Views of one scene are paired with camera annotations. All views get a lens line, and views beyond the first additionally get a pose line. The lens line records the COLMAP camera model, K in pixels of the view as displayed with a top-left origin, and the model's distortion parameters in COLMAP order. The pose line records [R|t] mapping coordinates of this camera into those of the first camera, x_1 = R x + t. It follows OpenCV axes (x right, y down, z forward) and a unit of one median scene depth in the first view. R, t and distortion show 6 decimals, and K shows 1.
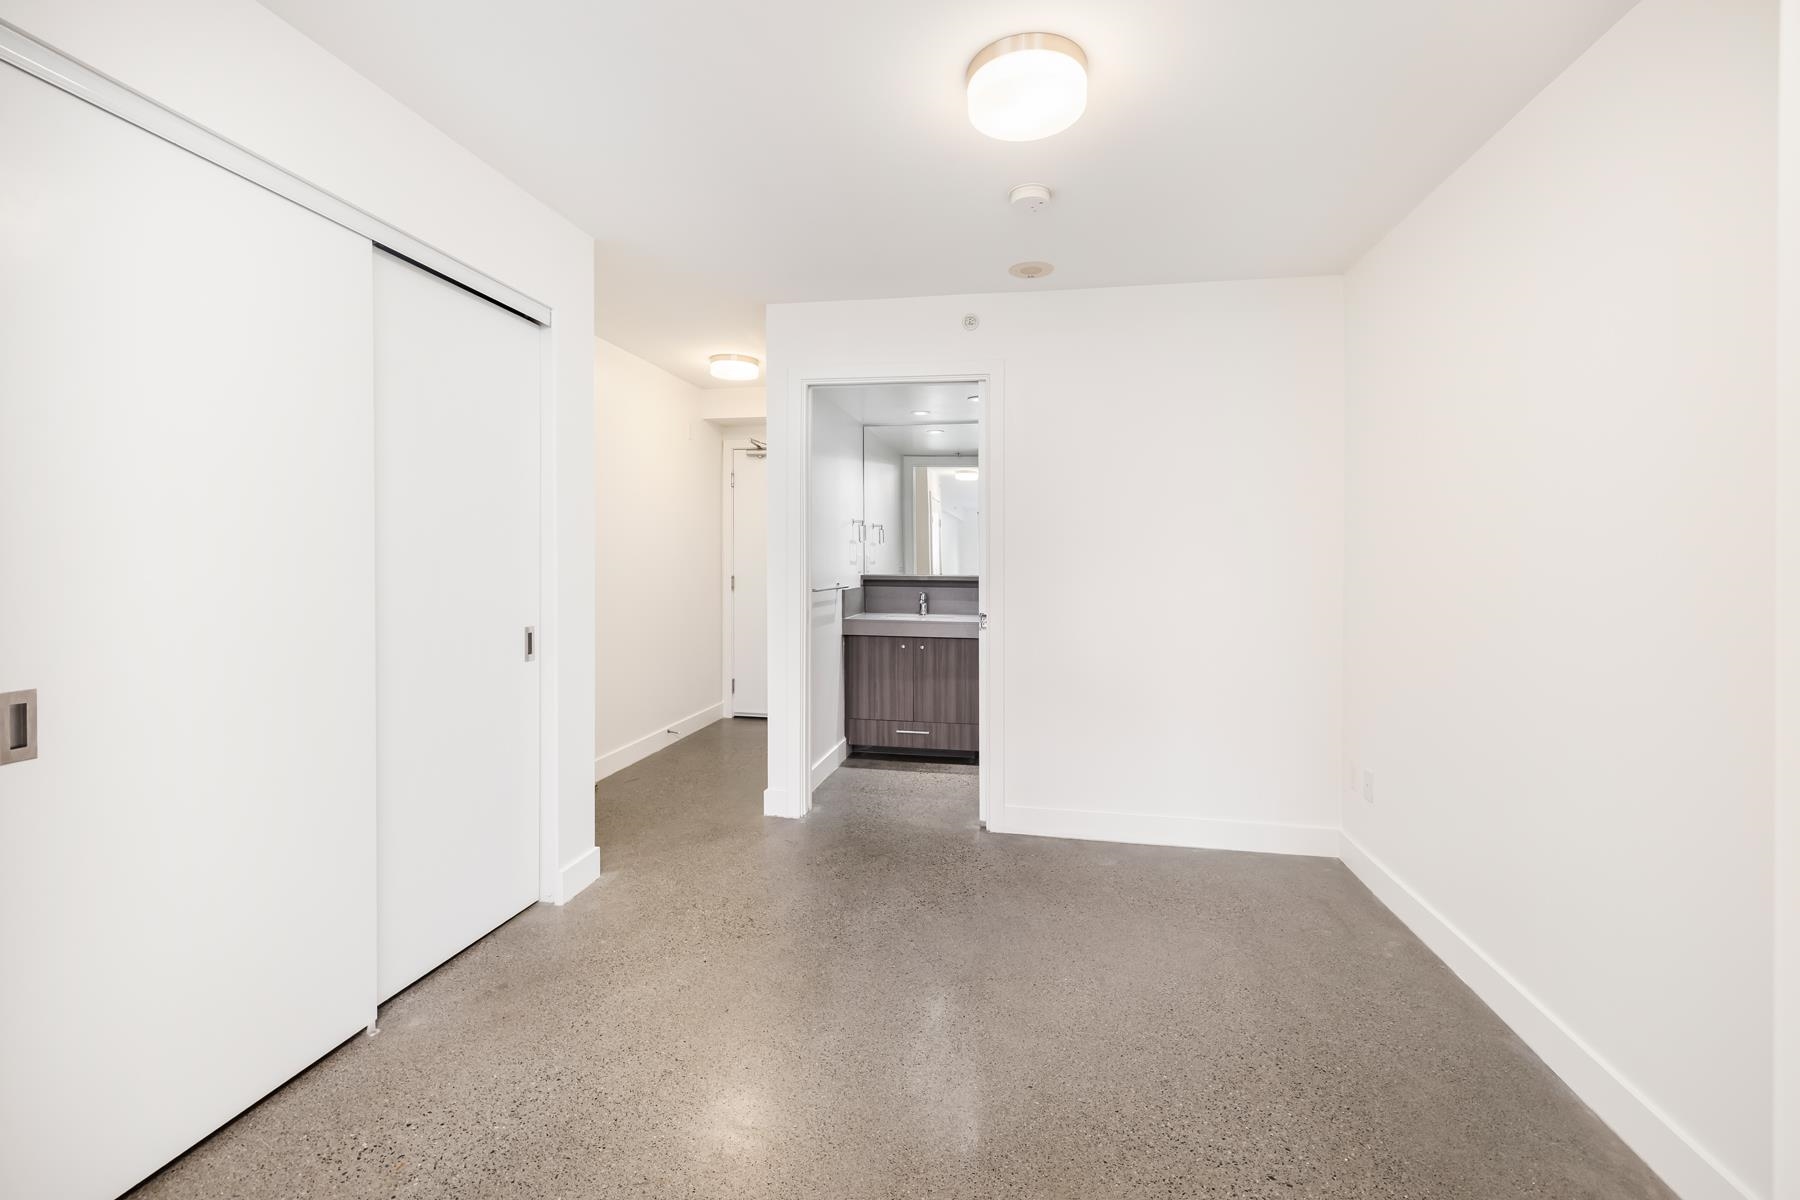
lens RADIAL K [[763.8, 0, 900.4], [0, 763.8, 564.1], [0, 0, 1]] dist [0.002854, 0.000317]
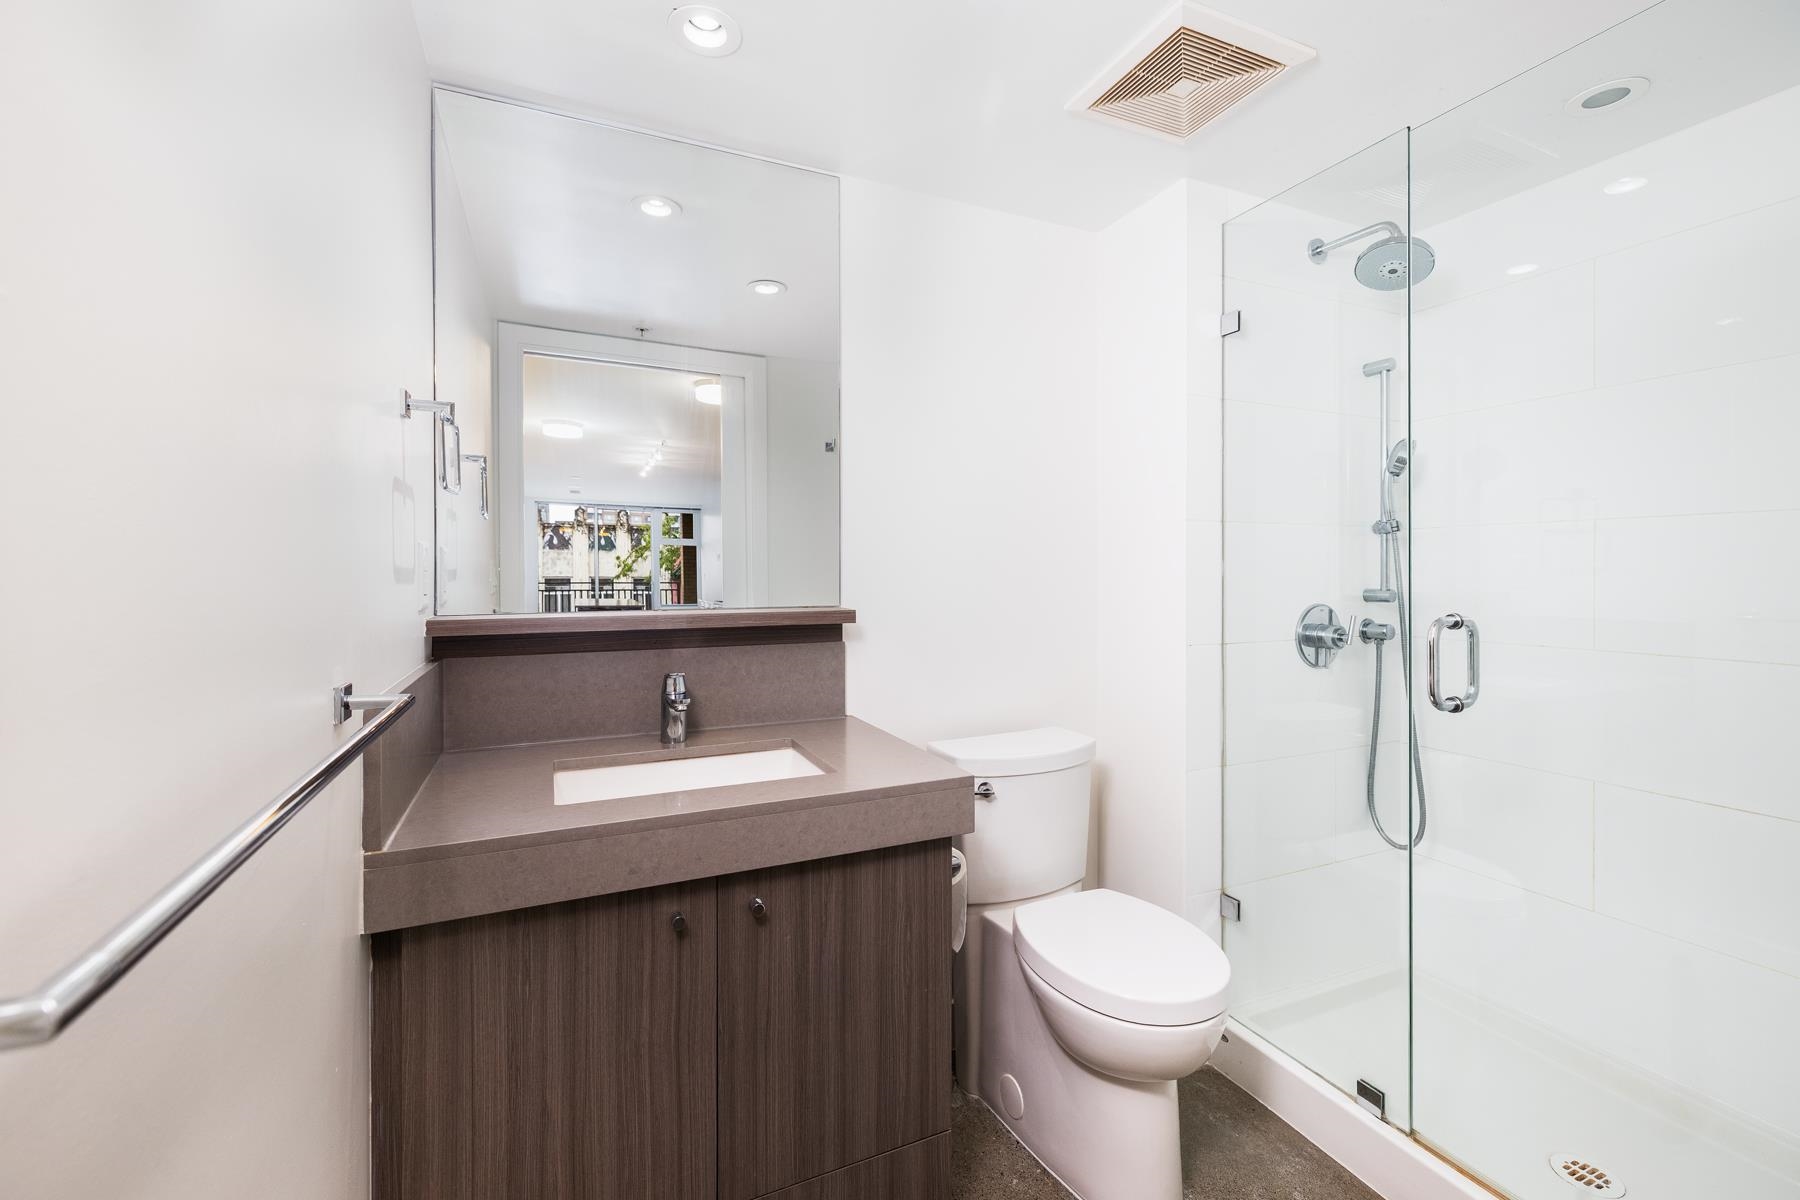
lens RADIAL K [[763.8, 0, 900.4], [0, 763.8, 564.1], [0, 0, 1]] dist [0.002854, 0.000317]
pose [[0.825474, -0.006078, 0.564408, -0.072649], [0.008668, 0.999961, -0.001909, -0.004478], [-0.564374, 0.006469, 0.825494, 0.753301]]
